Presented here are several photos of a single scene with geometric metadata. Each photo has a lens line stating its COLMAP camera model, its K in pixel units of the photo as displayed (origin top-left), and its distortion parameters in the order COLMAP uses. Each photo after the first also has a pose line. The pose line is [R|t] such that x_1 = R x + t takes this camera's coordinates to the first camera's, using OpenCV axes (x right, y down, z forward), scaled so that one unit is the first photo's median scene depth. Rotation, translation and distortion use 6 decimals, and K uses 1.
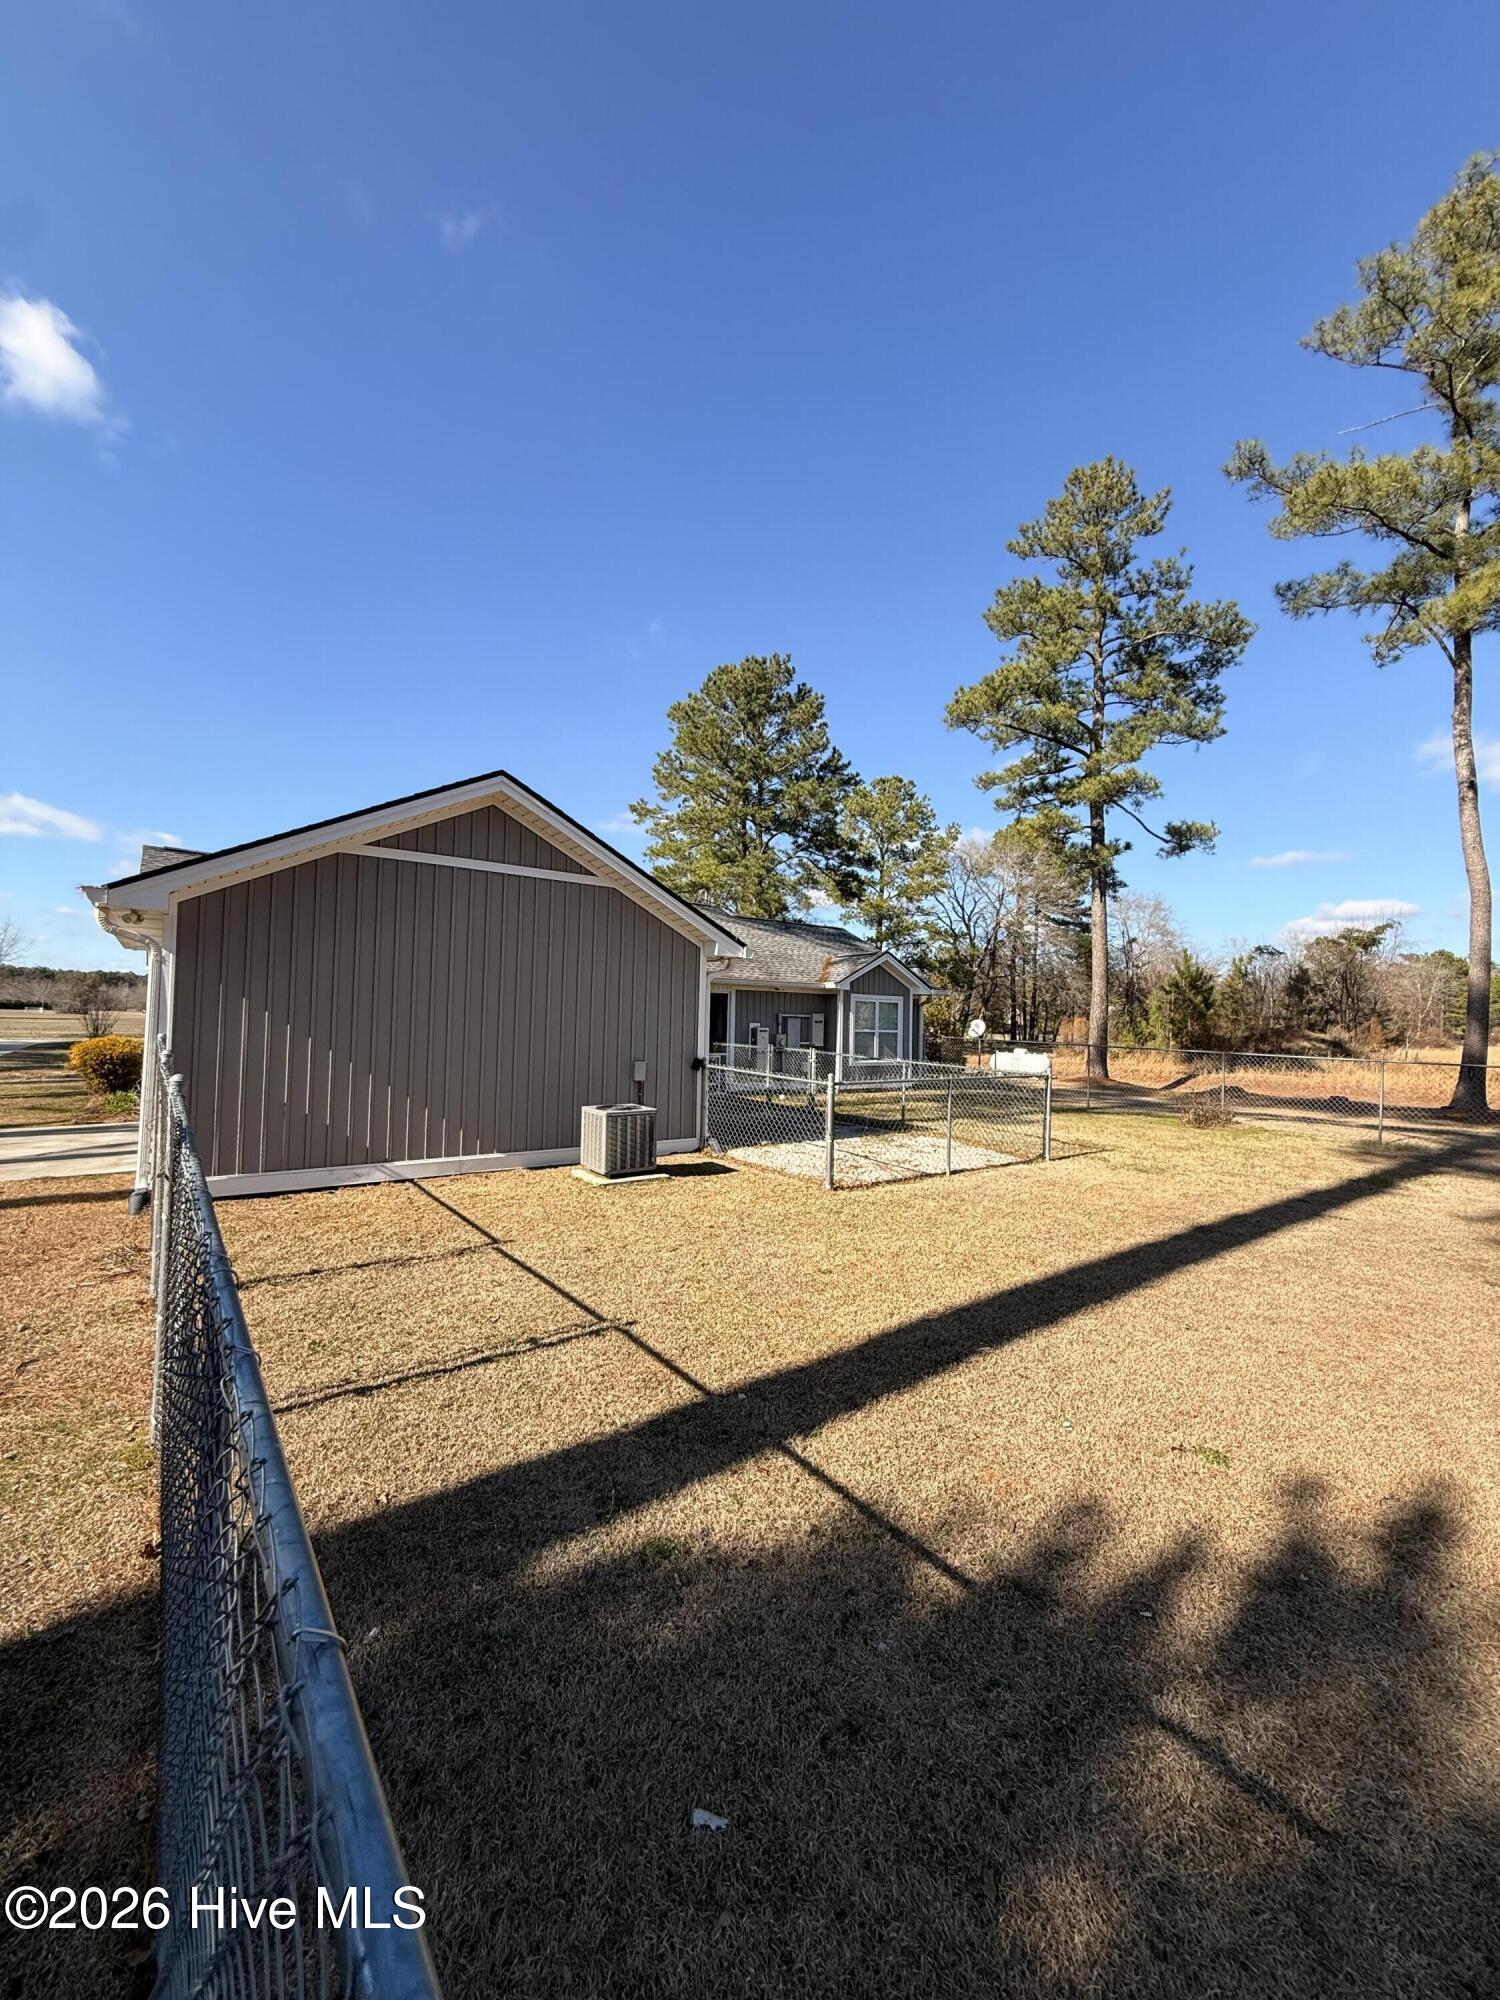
lens RADIAL K [[792.2, 0, 745.1], [0, 792.2, 984.3], [0, 0, 1]] dist [0.003630, -0.000854]
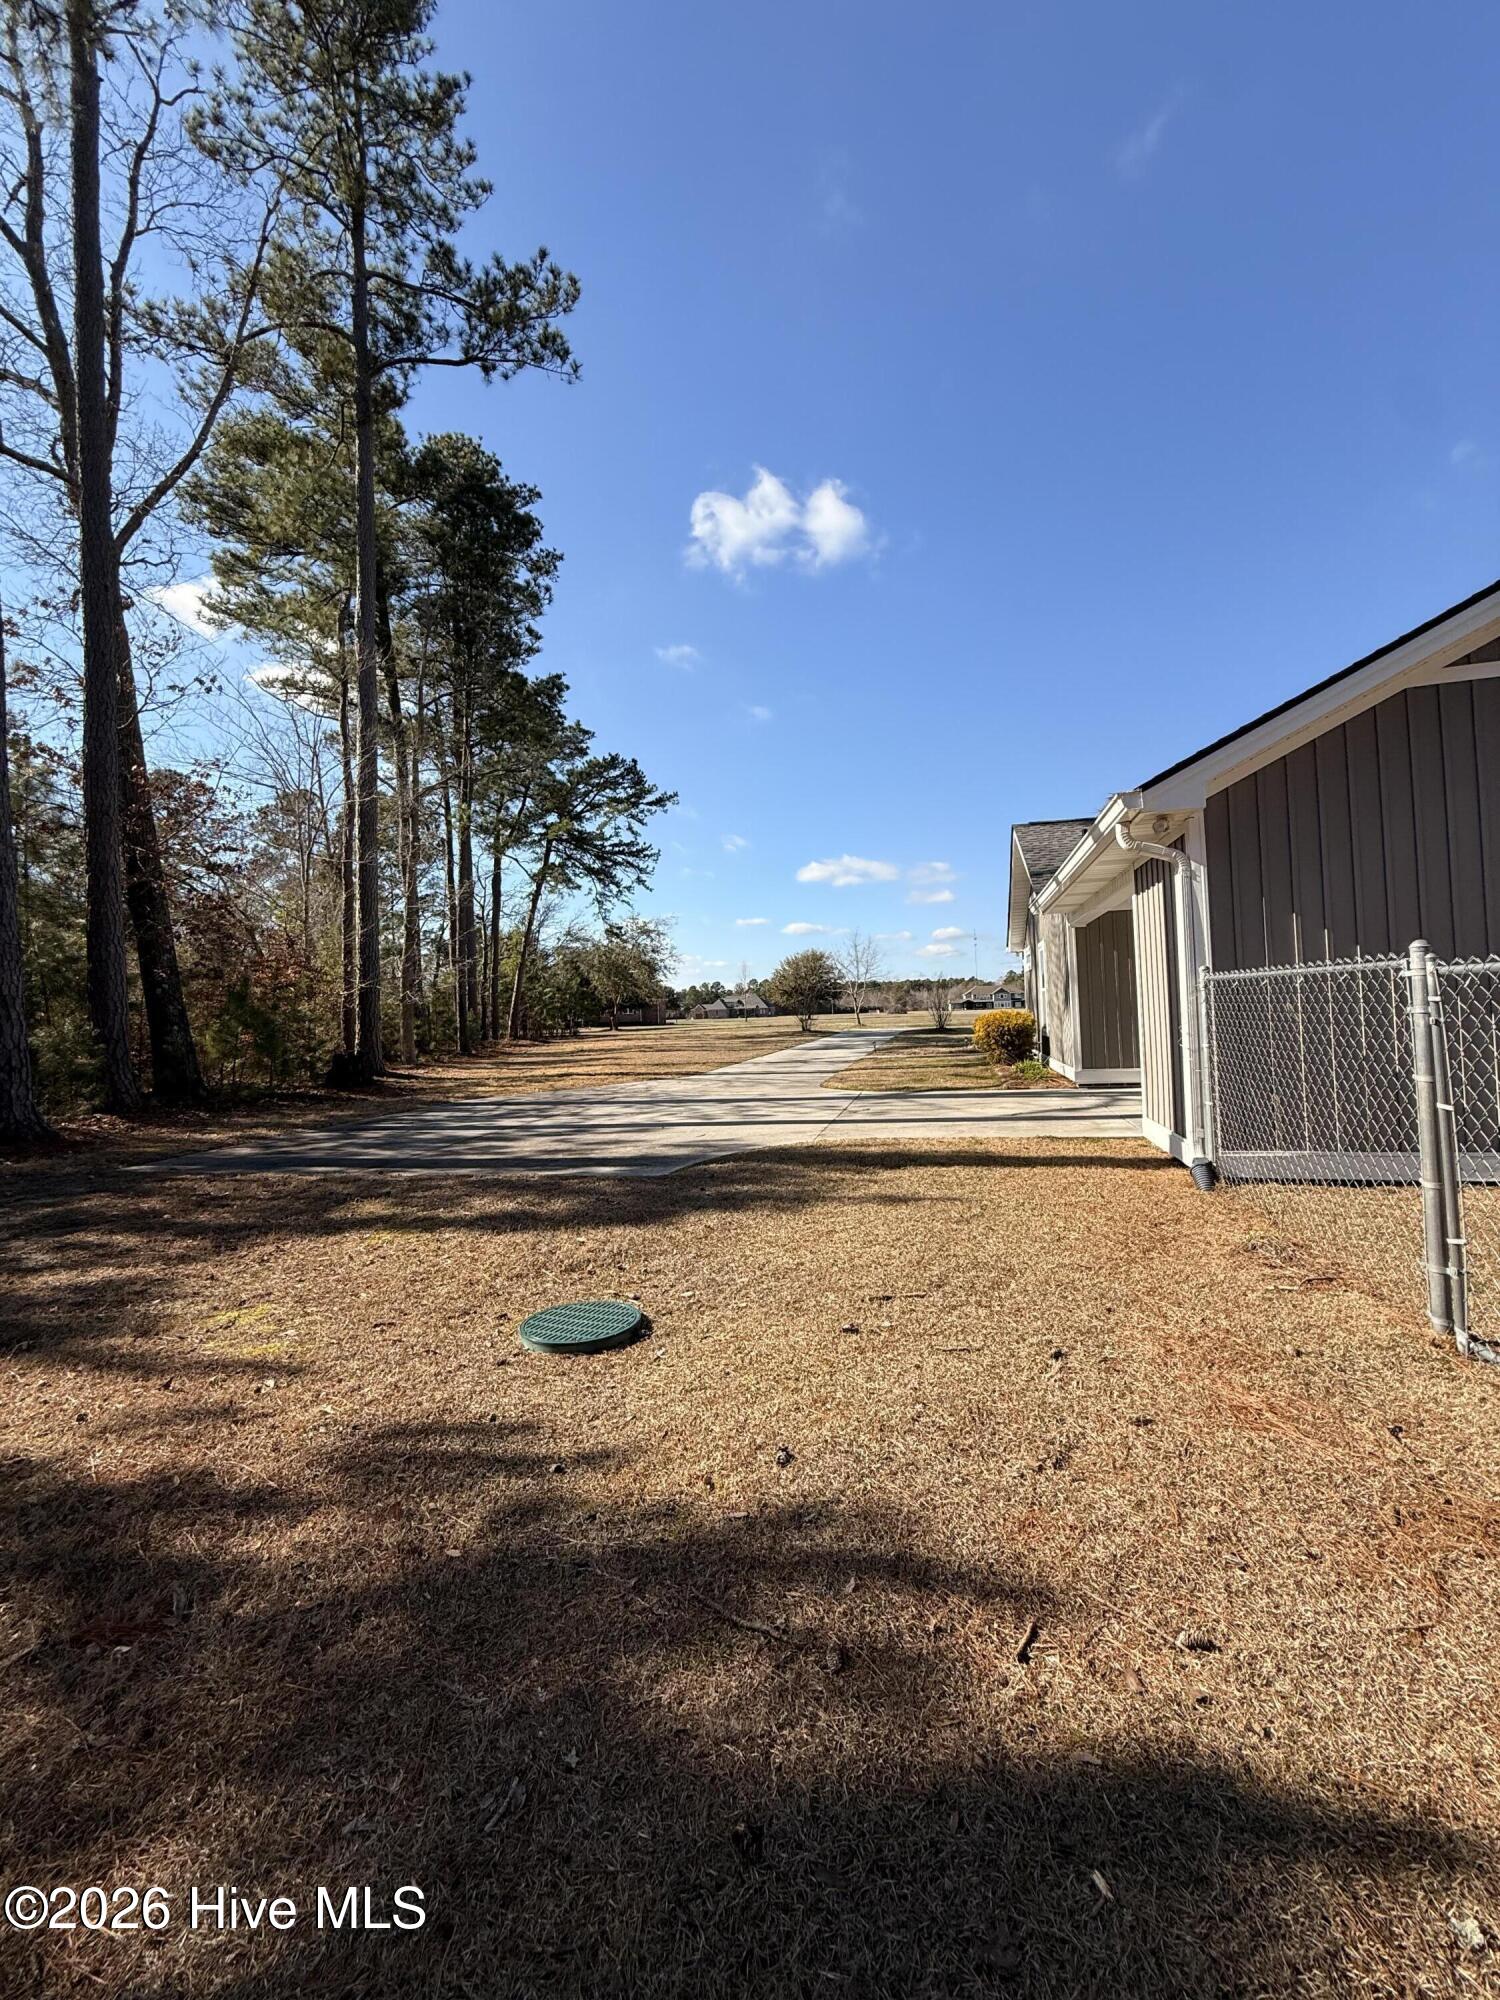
lens RADIAL K [[792.2, 0, 752.9], [0, 792.2, 1001.3], [0, 0, 1]] dist [0.003630, -0.000854]
pose [[0.638454, -0.060490, -0.767280, -0.272227], [0.089313, 0.995995, -0.004205, 0.039064], [0.764461, -0.065843, 0.641299, 0.093161]]
